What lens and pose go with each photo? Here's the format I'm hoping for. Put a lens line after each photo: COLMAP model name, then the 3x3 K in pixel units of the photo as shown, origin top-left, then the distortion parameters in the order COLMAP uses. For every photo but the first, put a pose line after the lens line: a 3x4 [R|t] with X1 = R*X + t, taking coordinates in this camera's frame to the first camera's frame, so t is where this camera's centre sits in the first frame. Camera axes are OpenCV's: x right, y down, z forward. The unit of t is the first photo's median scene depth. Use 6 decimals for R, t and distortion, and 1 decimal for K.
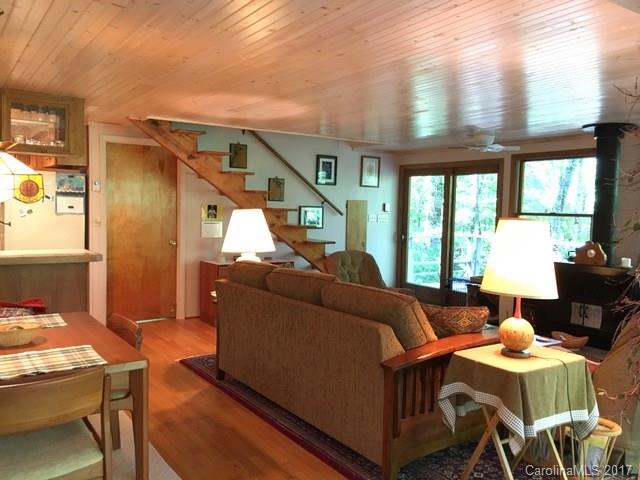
lens RADIAL K [[540.7, 0, 320.0], [0, 540.7, 240.0], [0, 0, 1]] dist [0.066355, -0.078096]
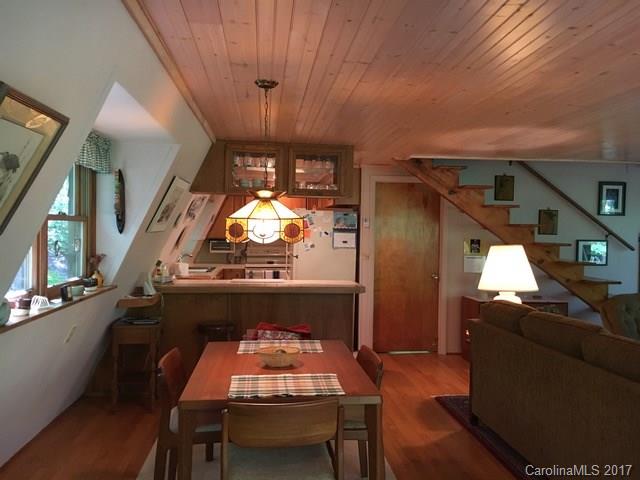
lens RADIAL K [[540.7, 0, 320.0], [0, 540.7, 240.0], [0, 0, 1]] dist [0.066355, -0.078096]
pose [[0.879459, -0.001368, -0.475974, 0.024734], [-0.026393, 0.998317, -0.051634, -0.006394], [0.475243, 0.057972, 0.877943, 0.009618]]
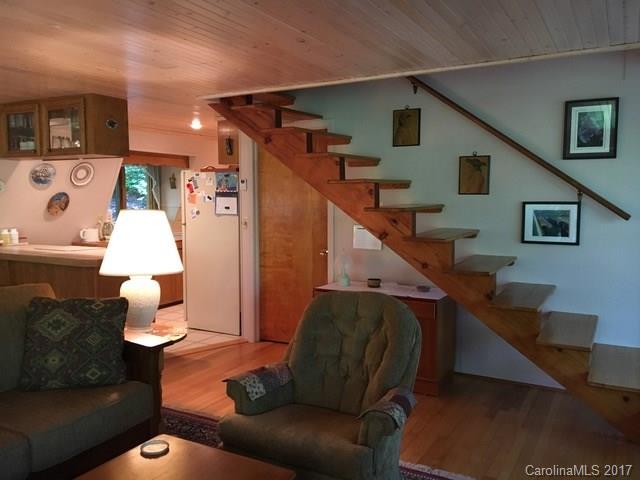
lens RADIAL K [[540.7, 0, 320.0], [0, 540.7, 240.0], [0, 0, 1]] dist [0.066355, -0.078096]
pose [[0.444637, 0.046827, -0.894486, 0.486284], [-0.046553, 0.998491, 0.029131, -0.041155], [0.894500, 0.028688, 0.446146, 0.758401]]
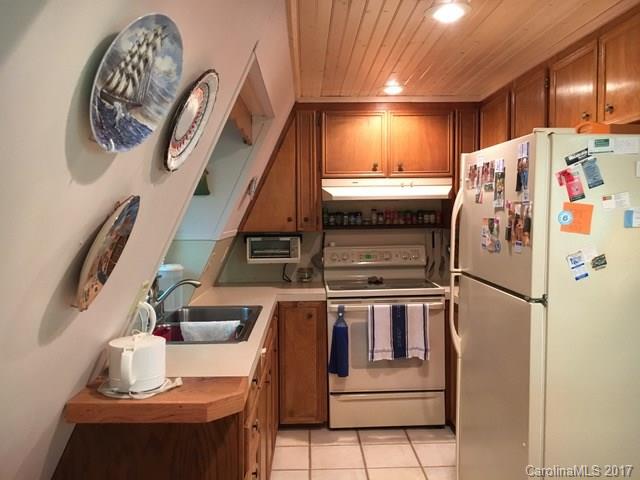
lens RADIAL K [[540.7, 0, 320.0], [0, 540.7, 240.0], [0, 0, 1]] dist [0.066355, -0.078096]
pose [[0.842379, -0.001797, -0.538883, -0.497856], [-0.009945, 0.999772, -0.018880, -0.057641], [0.538794, 0.021263, 0.842169, 0.640843]]
